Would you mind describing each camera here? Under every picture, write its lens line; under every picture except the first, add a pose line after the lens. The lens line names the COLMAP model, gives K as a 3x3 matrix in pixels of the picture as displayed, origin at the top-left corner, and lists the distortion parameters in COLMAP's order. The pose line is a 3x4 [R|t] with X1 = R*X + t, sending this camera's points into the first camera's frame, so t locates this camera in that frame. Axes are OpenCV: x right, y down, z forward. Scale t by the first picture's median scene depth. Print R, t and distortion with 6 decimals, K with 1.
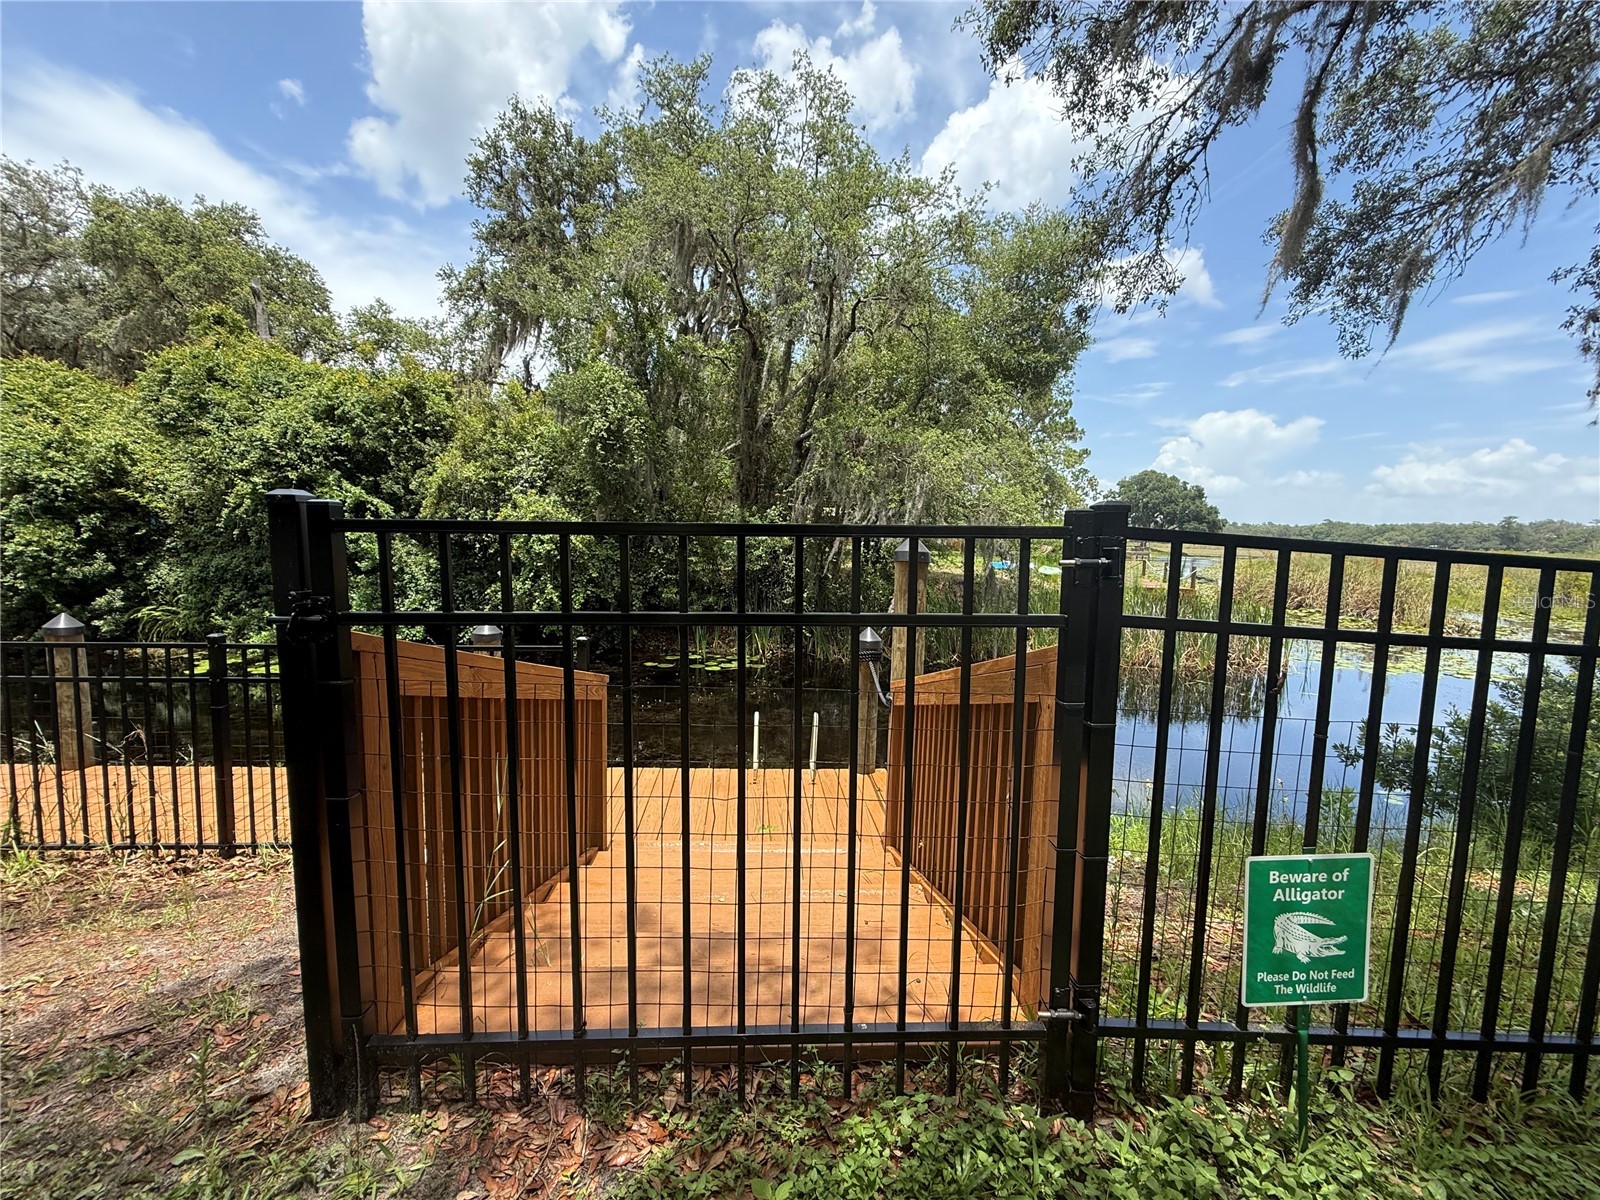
lens RADIAL K [[635.3, 0, 795.8], [0, 635.3, 595.8], [0, 0, 1]] dist [0.000493, -0.000138]
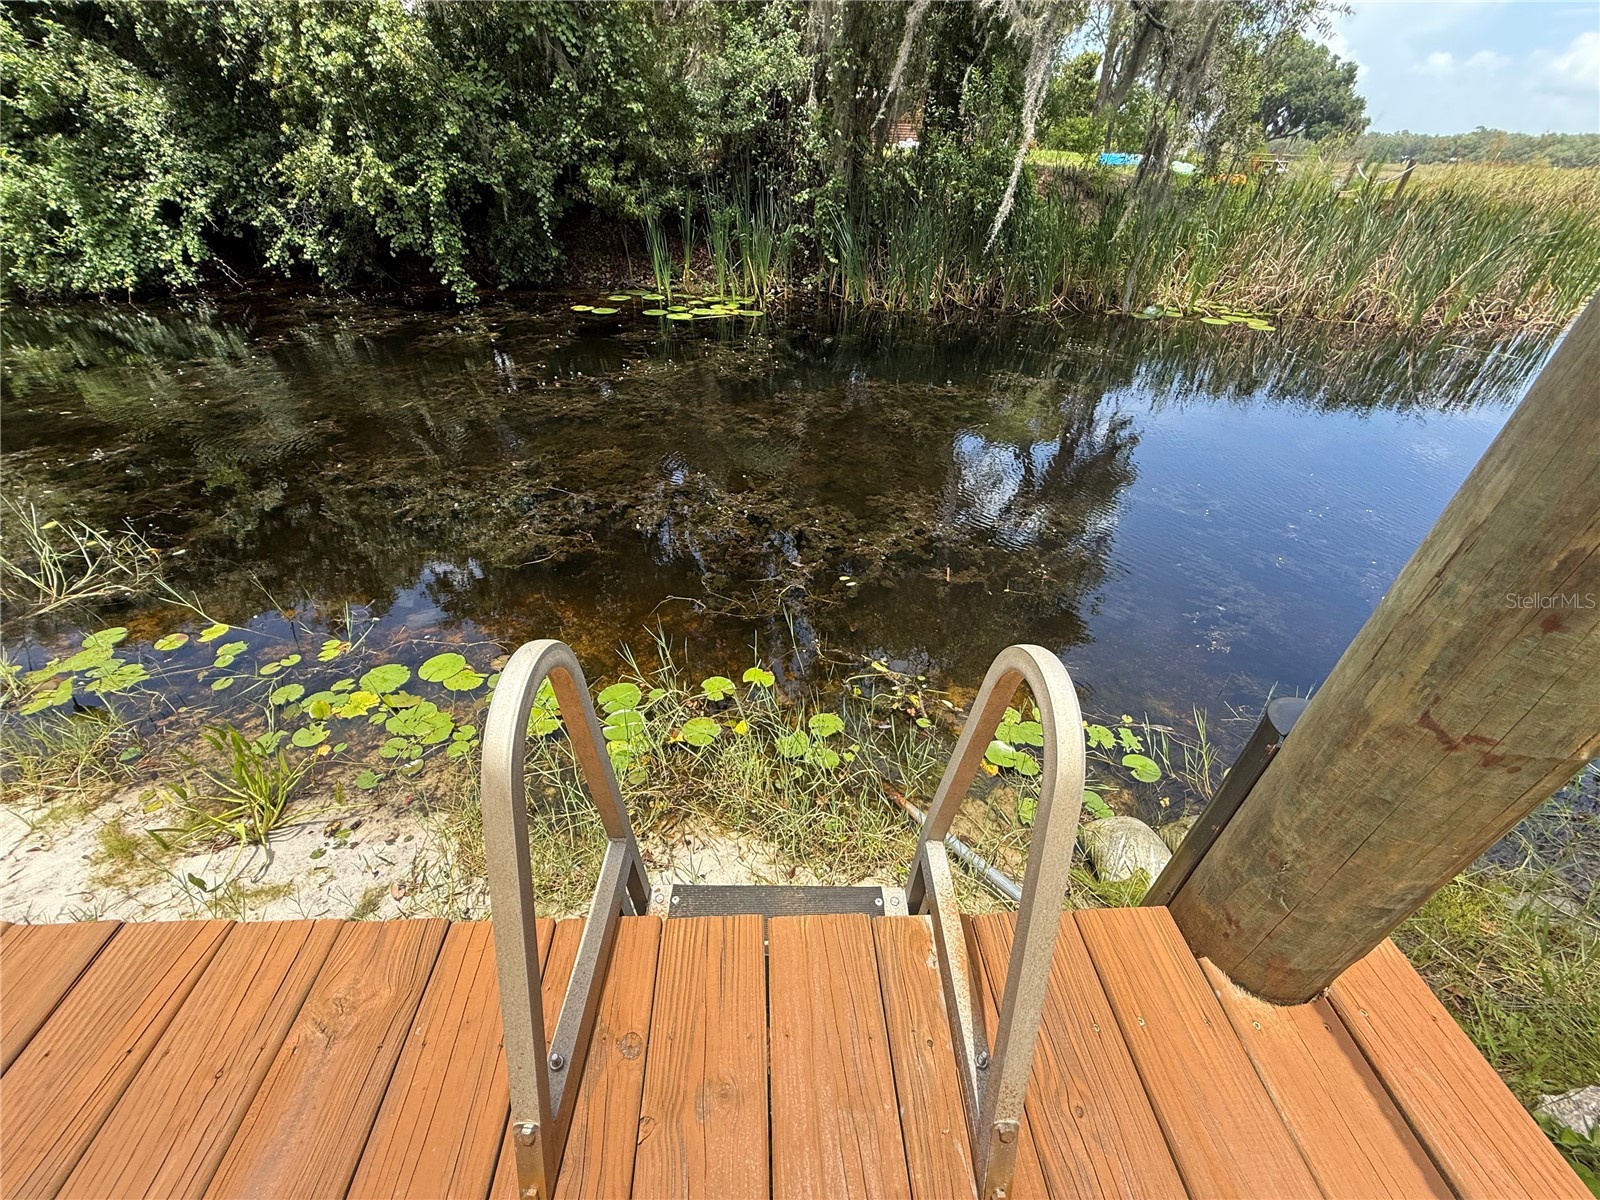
lens RADIAL K [[635.3, 0, 795.8], [0, 635.3, 595.8], [0, 0, 1]] dist [0.000493, -0.000138]
pose [[0.999790, 0.015346, -0.013554, -0.002911], [-0.006589, 0.867943, 0.496620, 0.040501], [0.019385, -0.496427, 0.867862, 0.313590]]
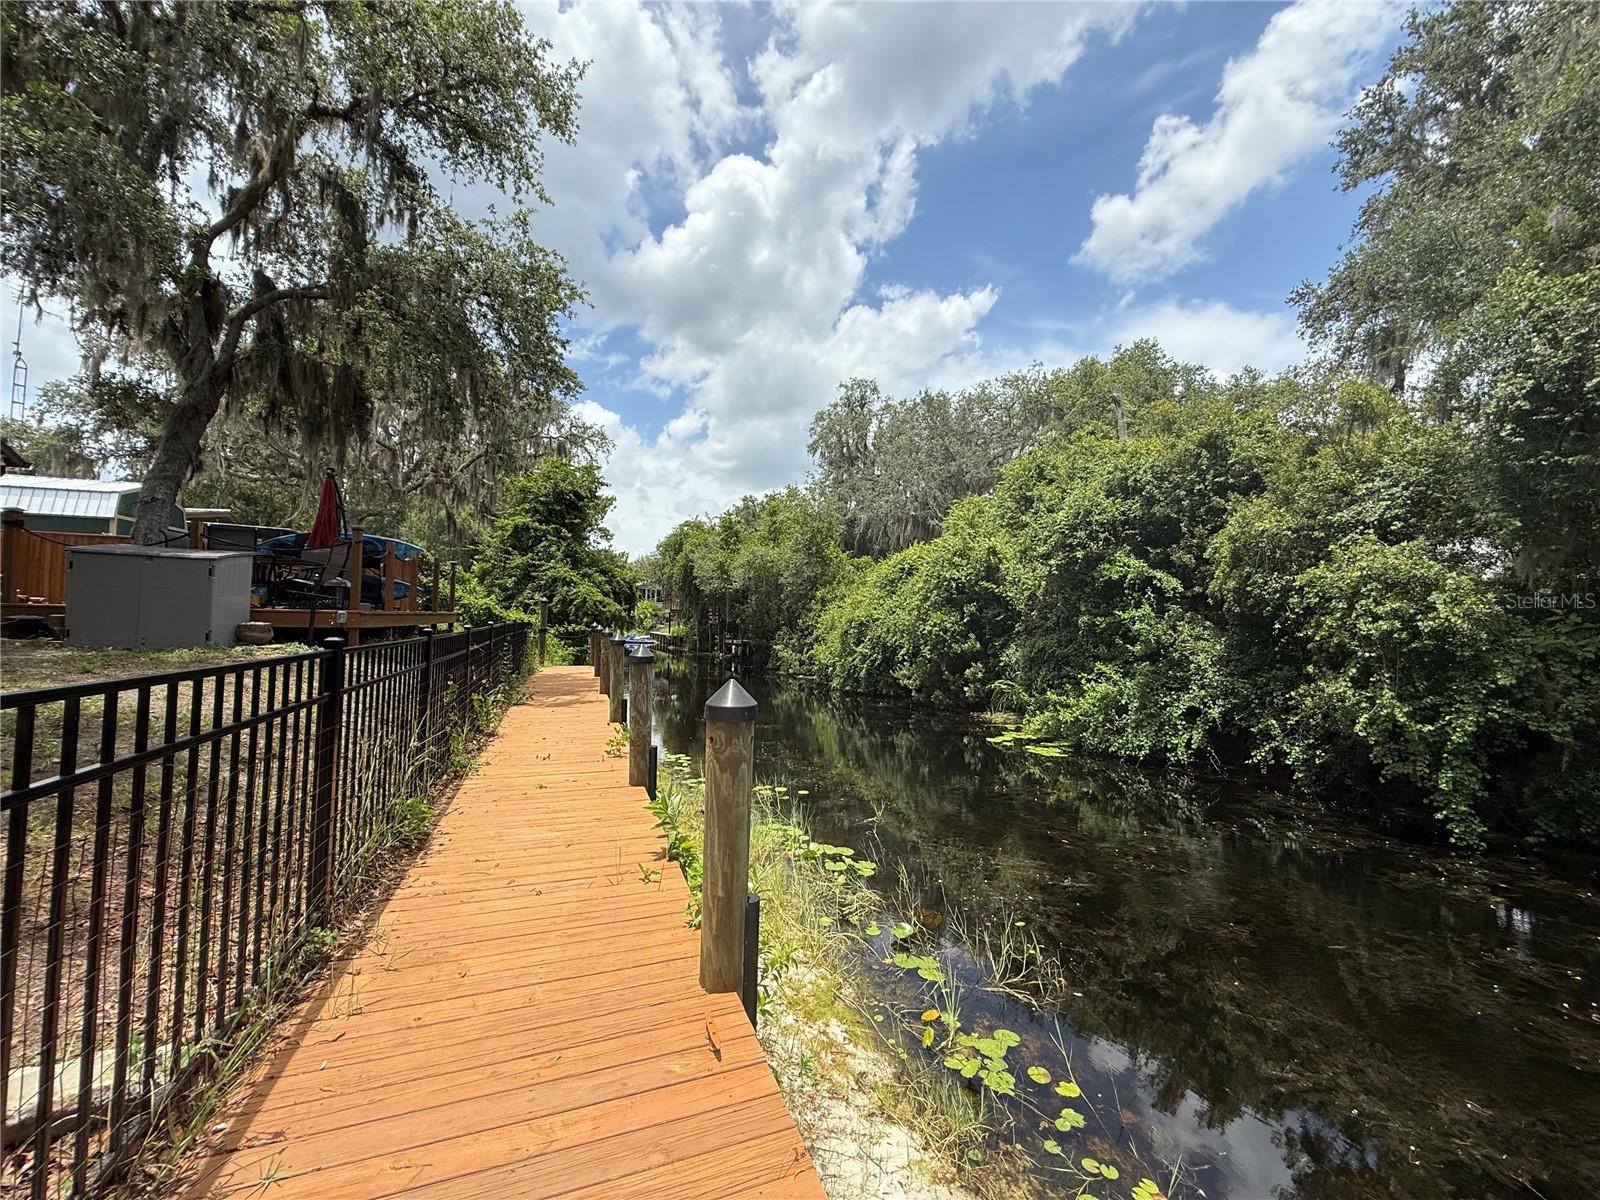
lens RADIAL K [[635.3, 0, 795.8], [0, 635.3, 595.8], [0, 0, 1]] dist [0.000493, -0.000138]
pose [[0.287258, -0.051927, -0.956445, 0.011742], [-0.107617, 0.990458, -0.086095, 0.004090], [0.951789, 0.127661, 0.278928, 0.297568]]
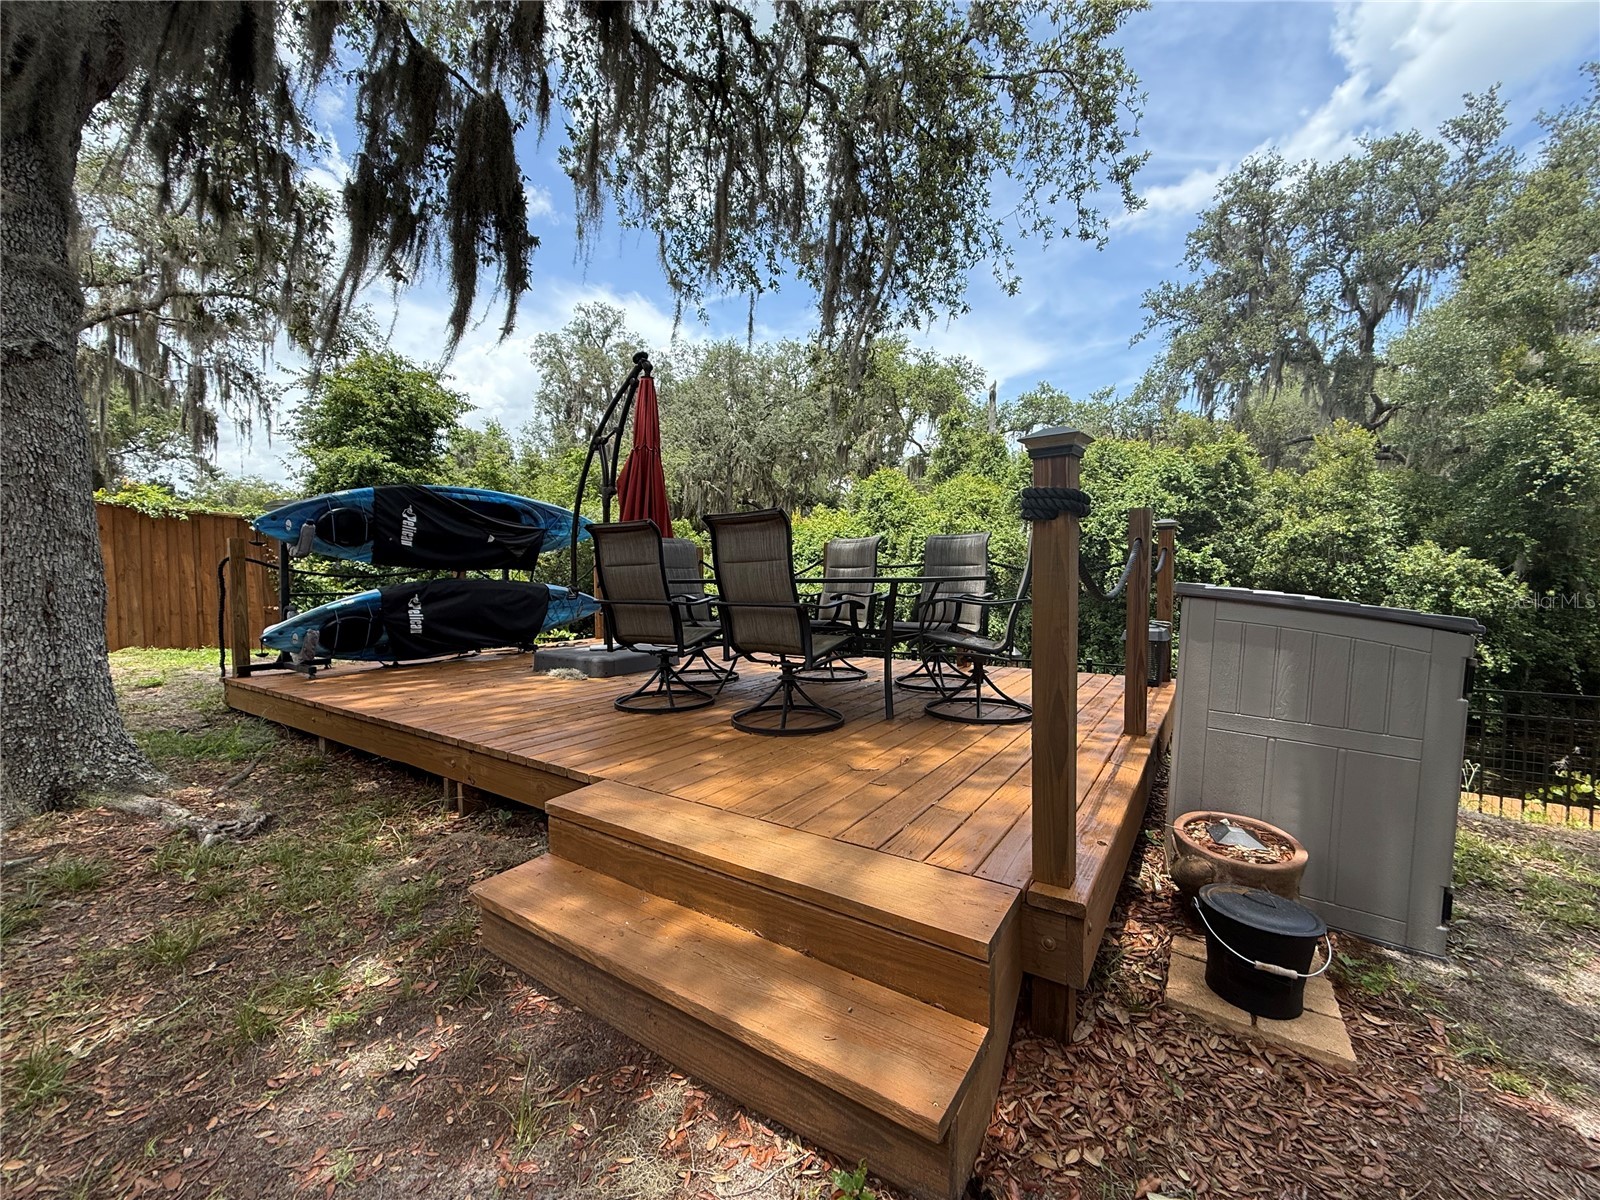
lens RADIAL K [[635.3, 0, 795.8], [0, 635.3, 595.8], [0, 0, 1]] dist [0.000493, -0.000138]
pose [[0.824021, -0.009954, -0.566472, -0.628495], [-0.026266, 0.998099, -0.055747, -0.009836], [0.565950, 0.060816, 0.822193, -0.277497]]
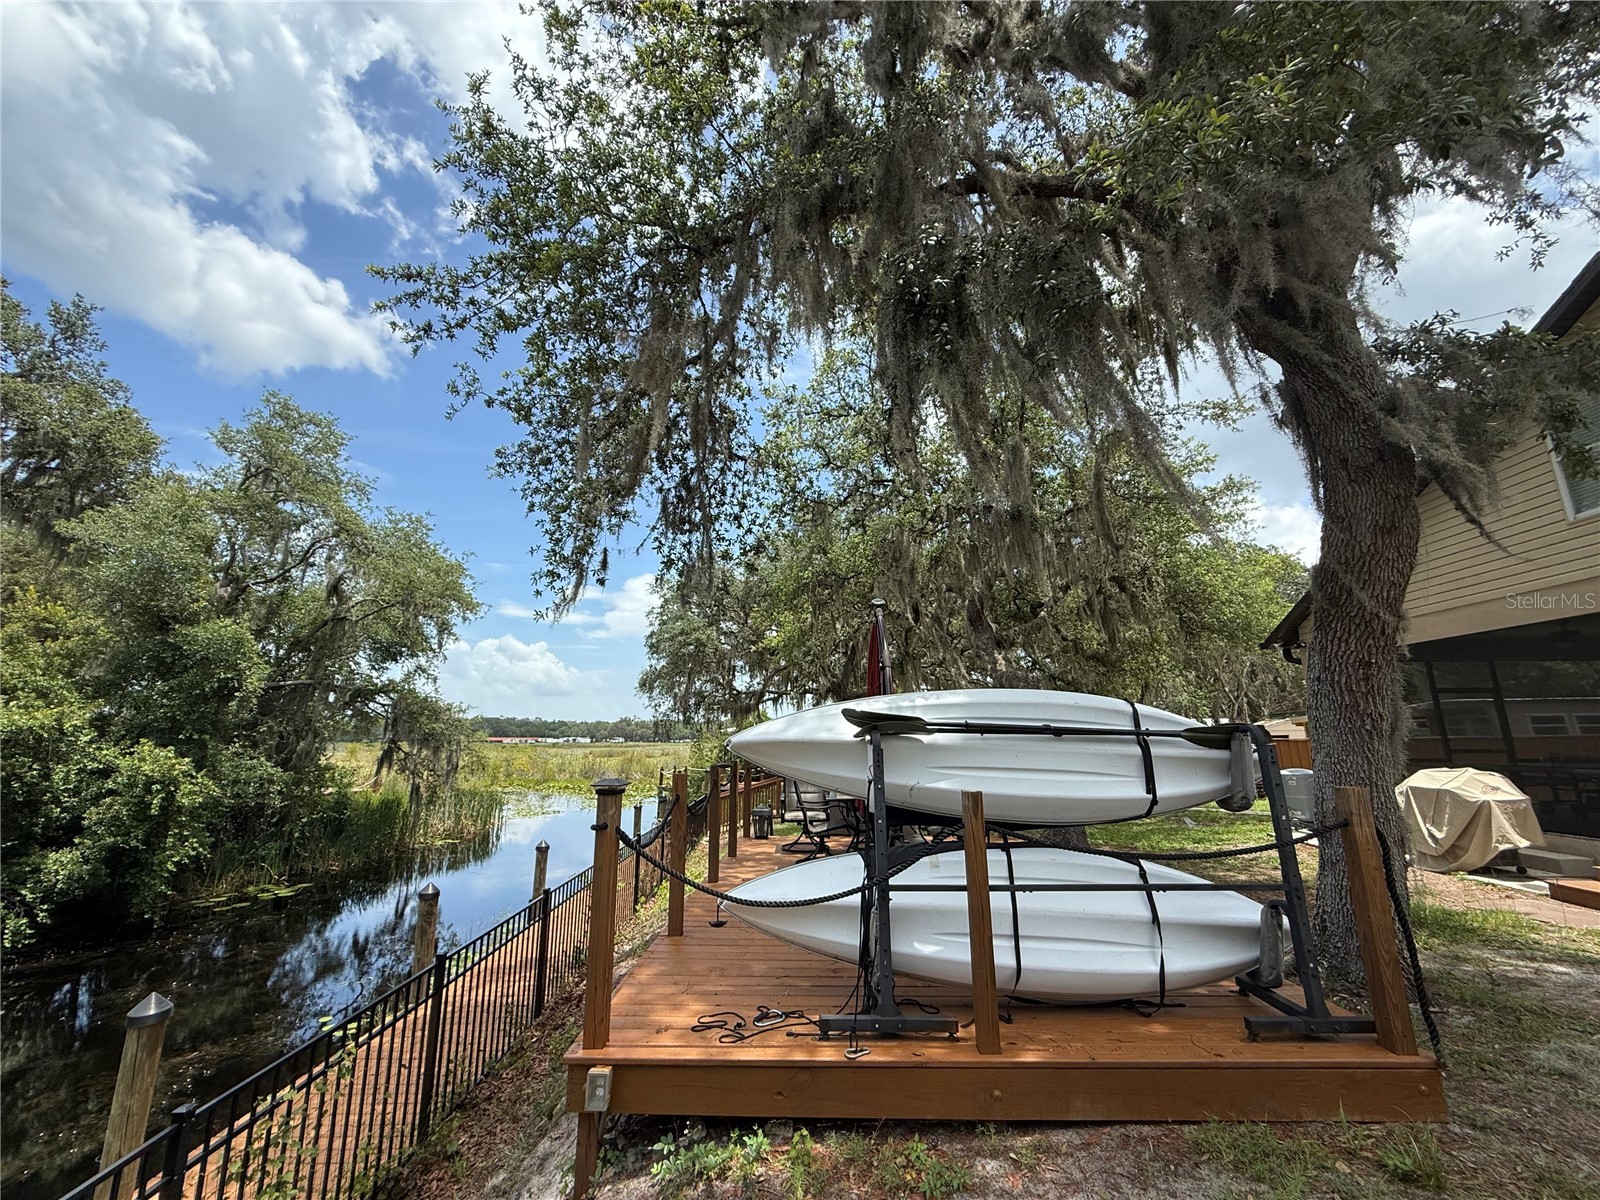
lens RADIAL K [[635.3, 0, 795.8], [0, 635.3, 595.8], [0, 0, 1]] dist [0.000493, -0.000138]
pose [[0.052469, 0.195479, 0.979303, -1.287644], [0.099362, 0.974766, -0.199897, -0.088862], [-0.993667, 0.107794, 0.031722, -0.008533]]
